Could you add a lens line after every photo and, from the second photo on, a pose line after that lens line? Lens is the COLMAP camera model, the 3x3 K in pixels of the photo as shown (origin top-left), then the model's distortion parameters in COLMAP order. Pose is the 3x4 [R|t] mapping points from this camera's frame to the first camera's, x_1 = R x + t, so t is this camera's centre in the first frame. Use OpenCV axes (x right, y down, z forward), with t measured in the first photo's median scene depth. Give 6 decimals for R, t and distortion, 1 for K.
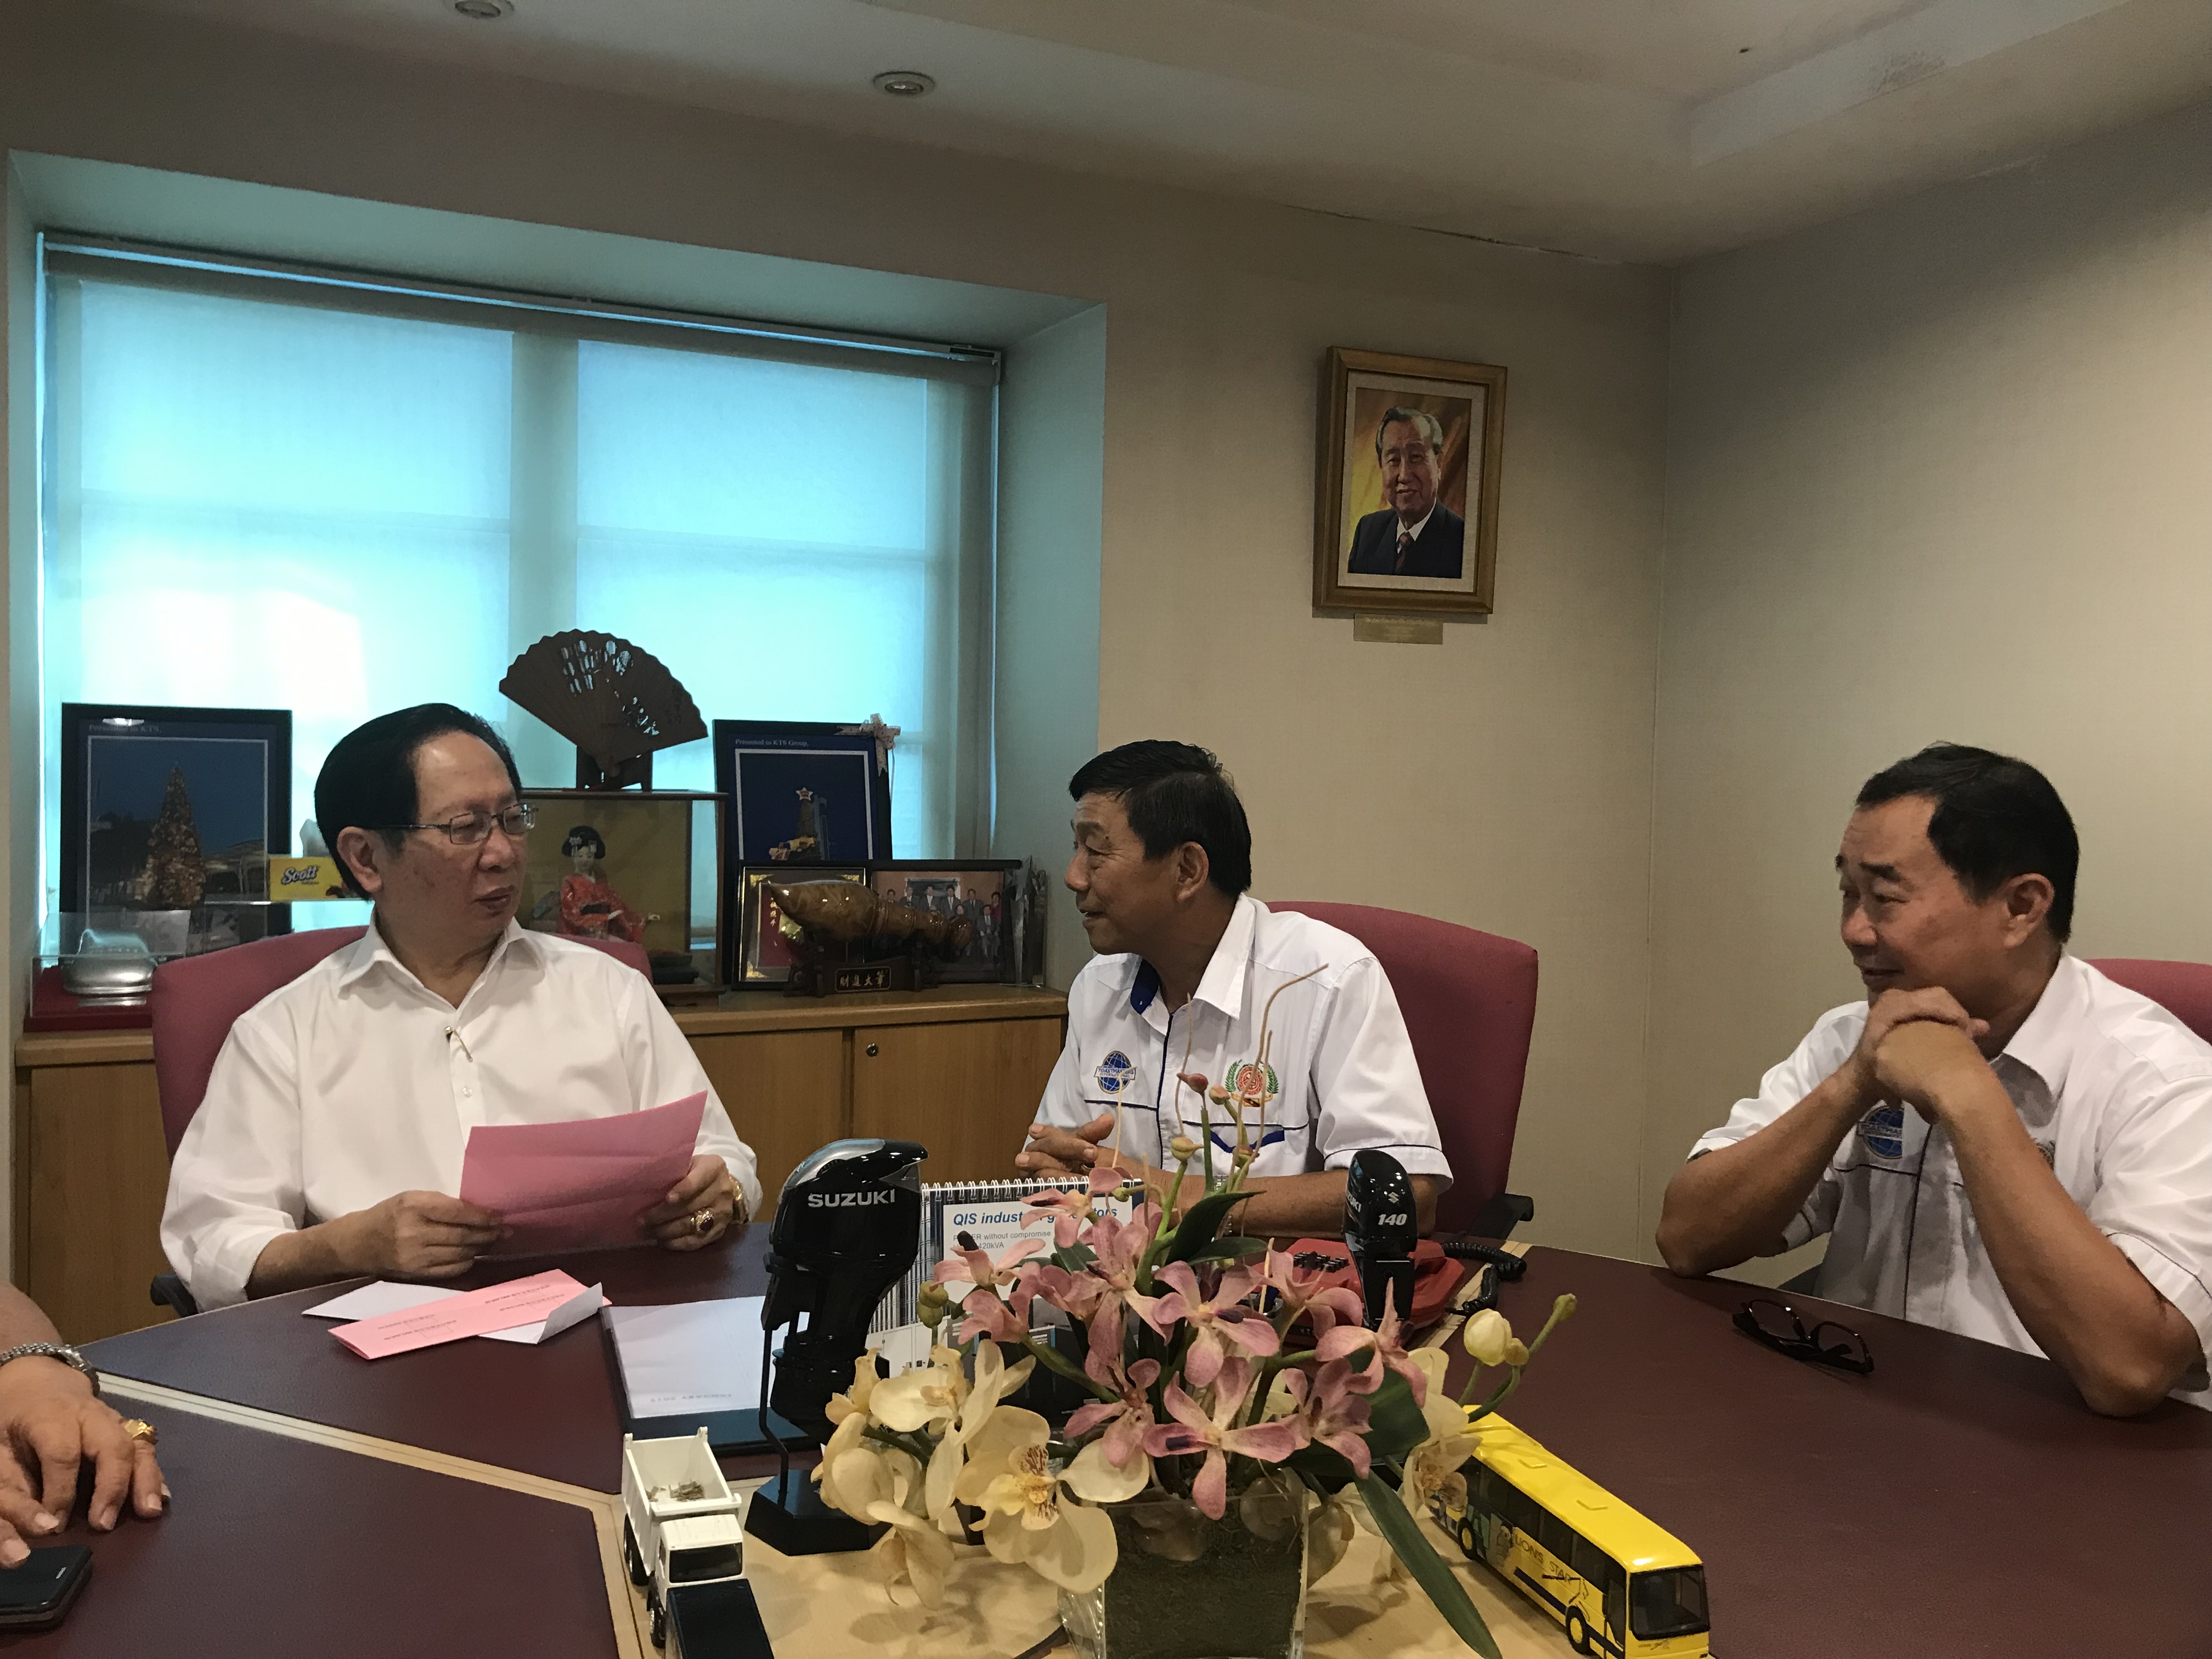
lens RADIAL K [[1795.6, 0, 1111.1], [0, 1795.6, 831.2], [0, 0, 1]] dist [0.007914, -0.017178]
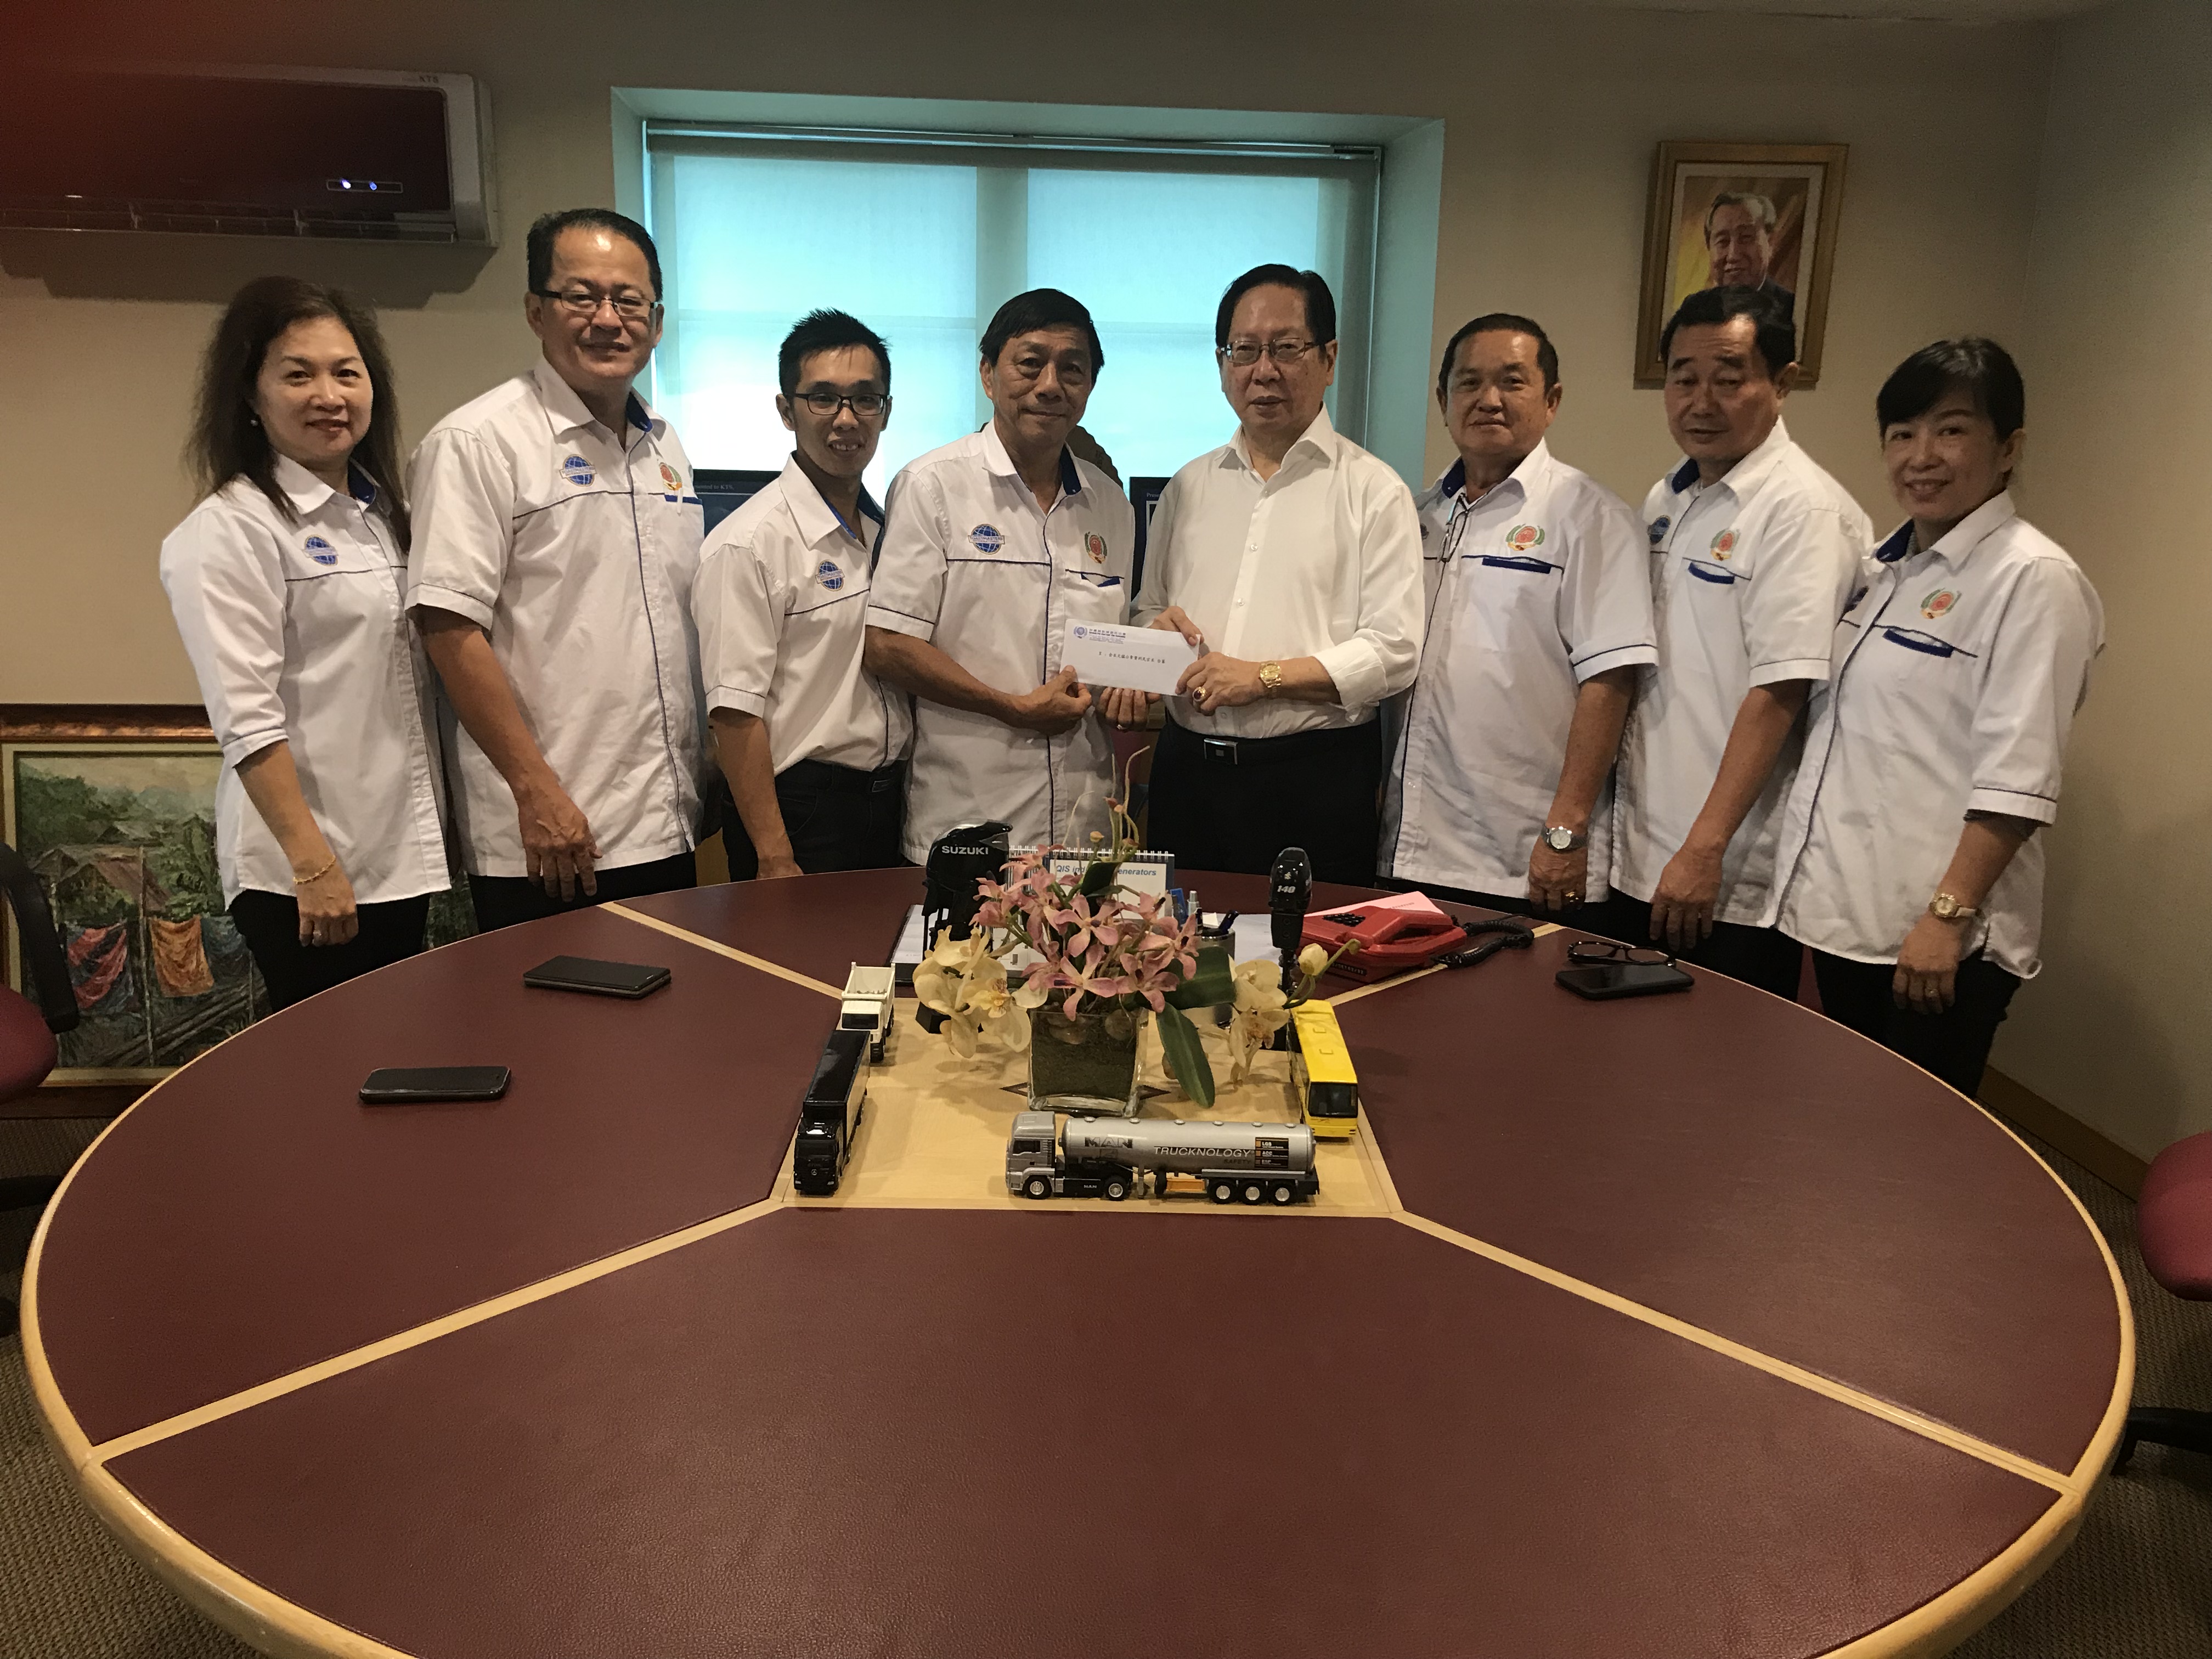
lens RADIAL K [[1795.6, 0, 1104.8], [0, 1795.6, 827.4], [0, 0, 1]] dist [0.007914, -0.017178]
pose [[0.941800, 0.074022, -0.327923, 0.192589], [-0.014205, 0.983349, 0.181173, -0.049306], [0.335873, -0.165970, 0.927169, -0.209111]]
